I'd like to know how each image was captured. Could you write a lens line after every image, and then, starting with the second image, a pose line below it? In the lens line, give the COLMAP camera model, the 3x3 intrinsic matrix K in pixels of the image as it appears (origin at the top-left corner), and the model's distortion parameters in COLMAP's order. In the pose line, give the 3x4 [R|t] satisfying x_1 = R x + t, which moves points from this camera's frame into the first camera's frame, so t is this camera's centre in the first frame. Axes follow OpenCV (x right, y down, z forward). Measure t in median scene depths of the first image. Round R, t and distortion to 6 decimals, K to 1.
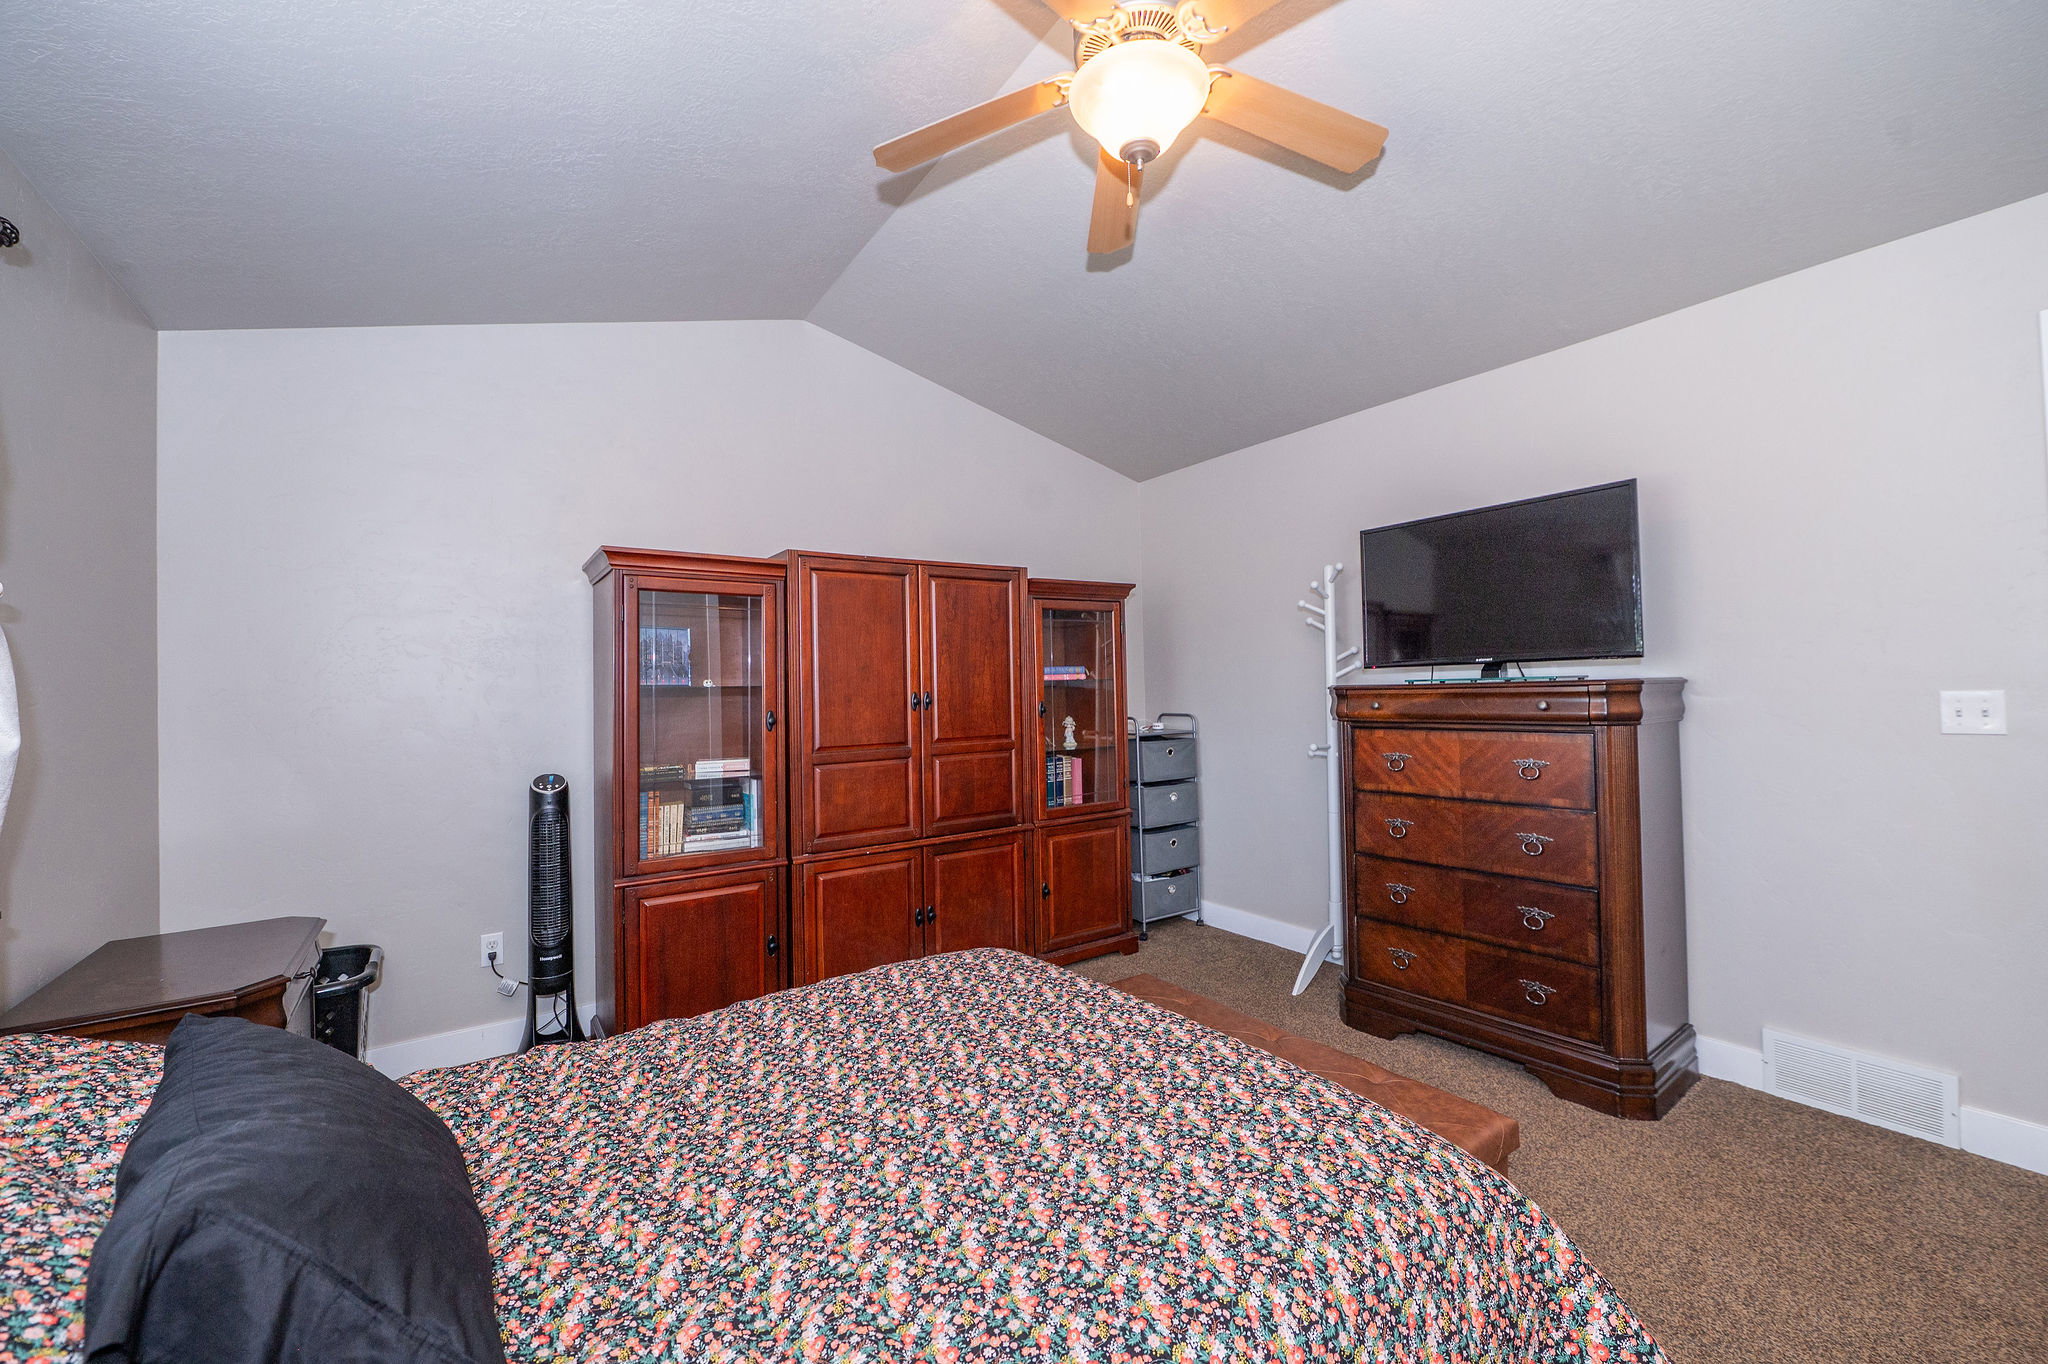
lens RADIAL K [[814.6, 0, 1024.8], [0, 814.6, 677.3], [0, 0, 1]] dist [-0.014080, 0.000948]
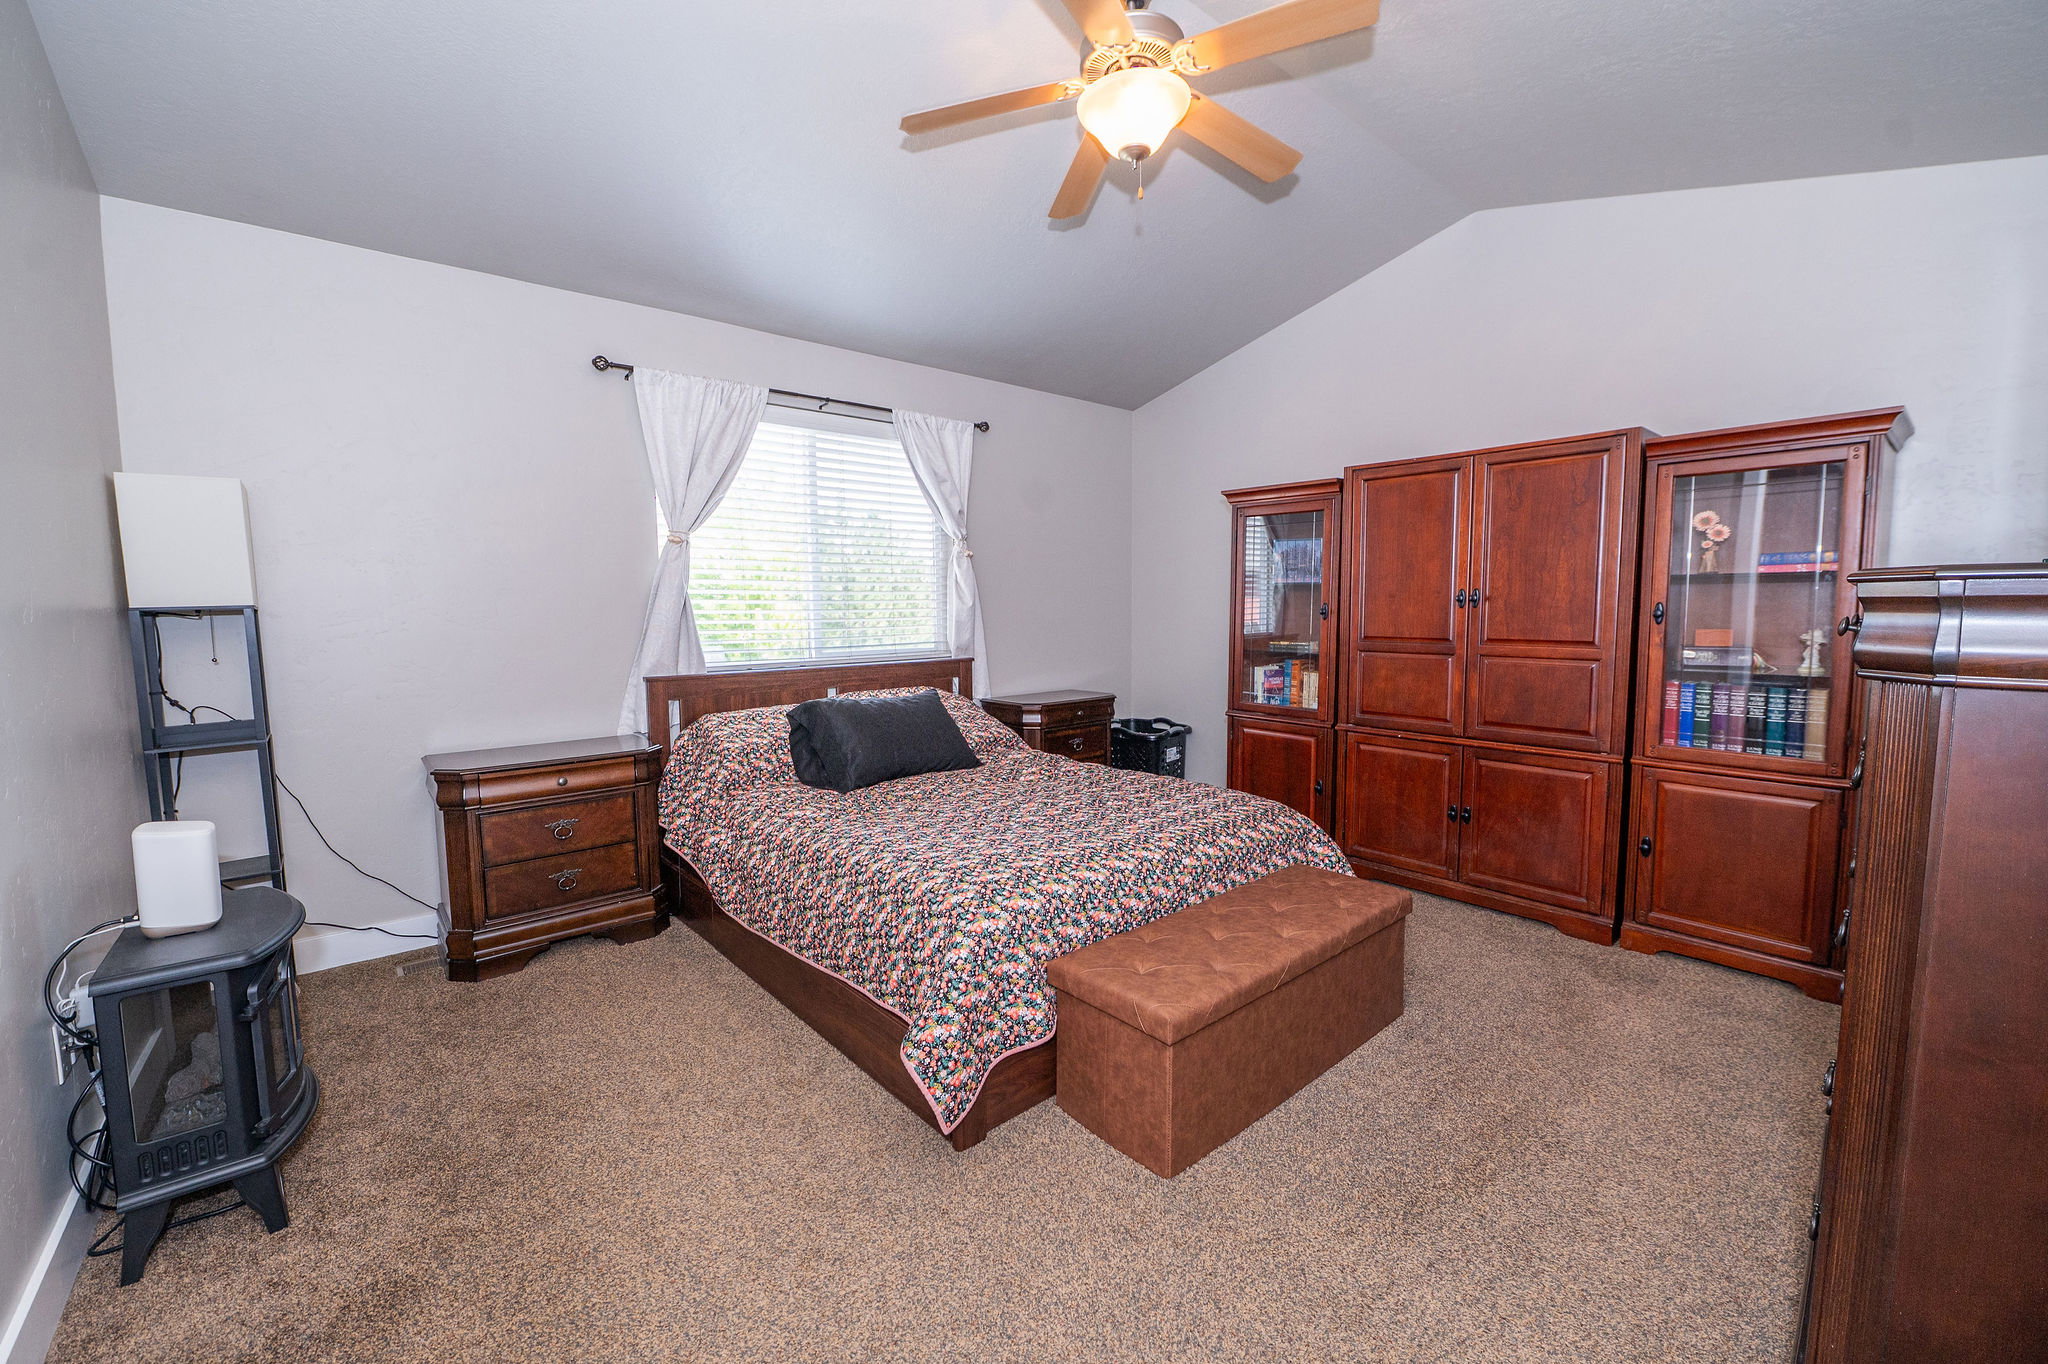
lens RADIAL K [[814.6, 0, 1028.4], [0, 814.6, 678.5], [0, 0, 1]] dist [-0.014080, 0.000948]
pose [[0.107214, 0.109327, -0.988207, 0.818505], [0.019091, 0.993526, 0.111987, 0.006110], [0.994053, -0.030872, 0.104432, 0.384549]]
